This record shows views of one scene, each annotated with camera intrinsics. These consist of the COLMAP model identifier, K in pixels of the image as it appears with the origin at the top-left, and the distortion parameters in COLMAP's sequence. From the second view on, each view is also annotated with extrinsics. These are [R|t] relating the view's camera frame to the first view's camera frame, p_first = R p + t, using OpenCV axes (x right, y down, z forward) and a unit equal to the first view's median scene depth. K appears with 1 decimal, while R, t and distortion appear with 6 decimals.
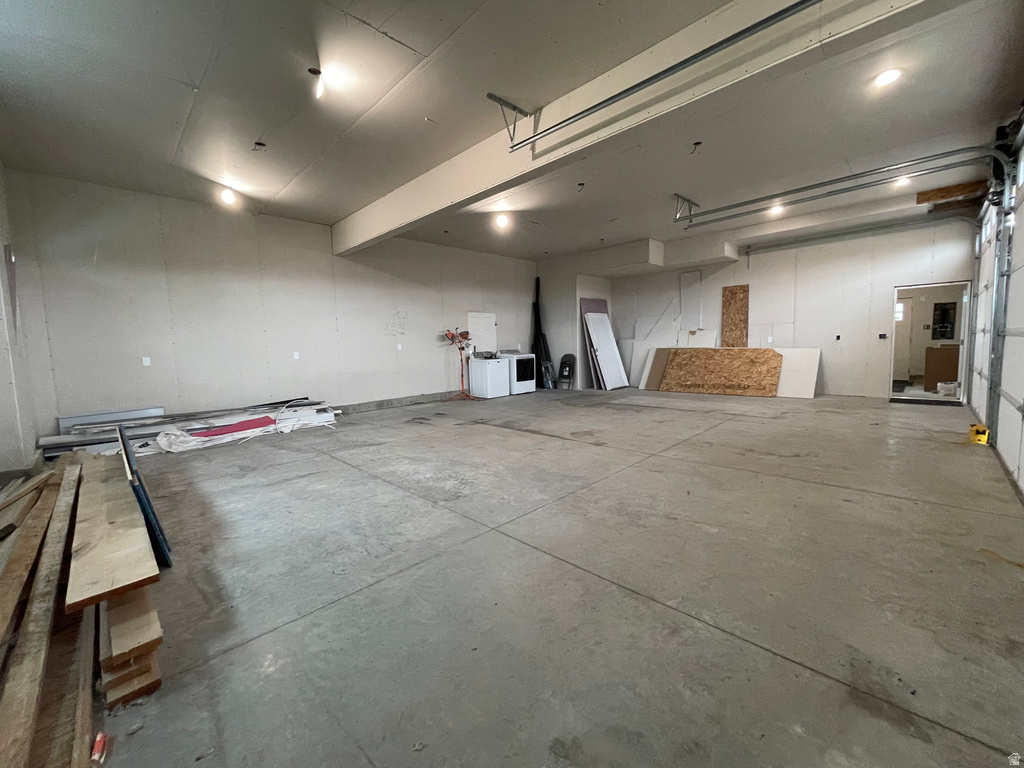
lens RADIAL K [[411.2, 0, 511.7], [0, 411.2, 380.6], [0, 0, 1]] dist [-0.002155, -0.000656]
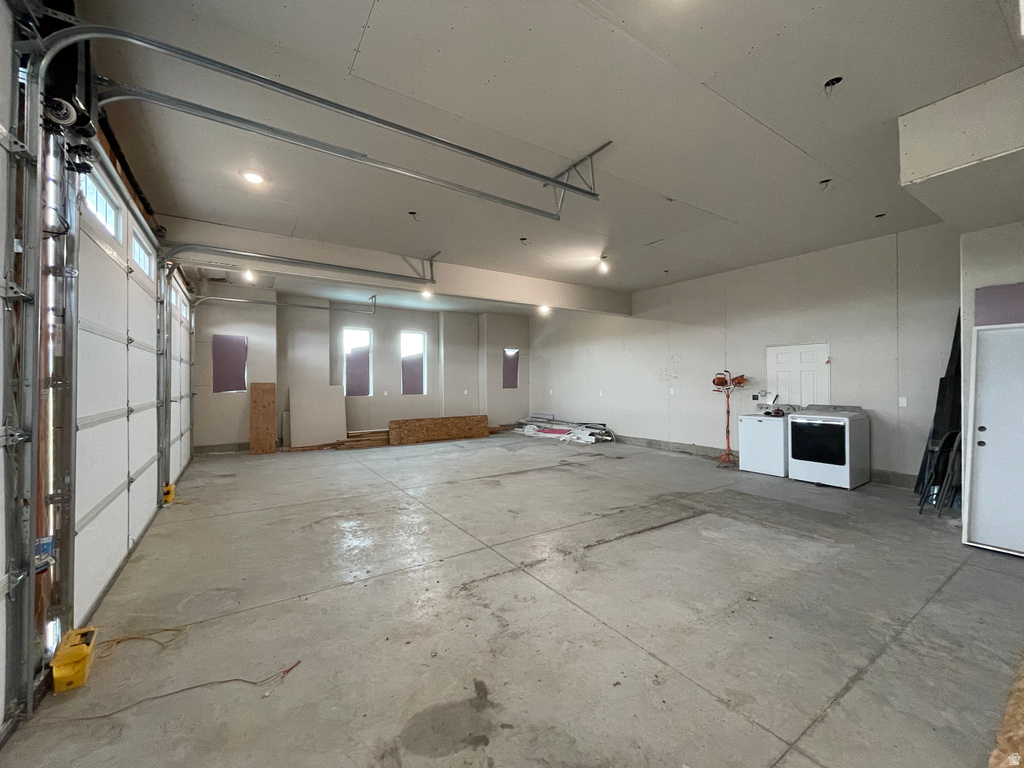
lens RADIAL K [[411.2, 0, 511.7], [0, 411.2, 380.6], [0, 0, 1]] dist [-0.002155, -0.000656]
pose [[-0.209855, 0.027218, -0.977354, 0.716622], [-0.078148, 0.995947, 0.044516, -0.110603], [0.974604, 0.085720, -0.206877, 0.751411]]
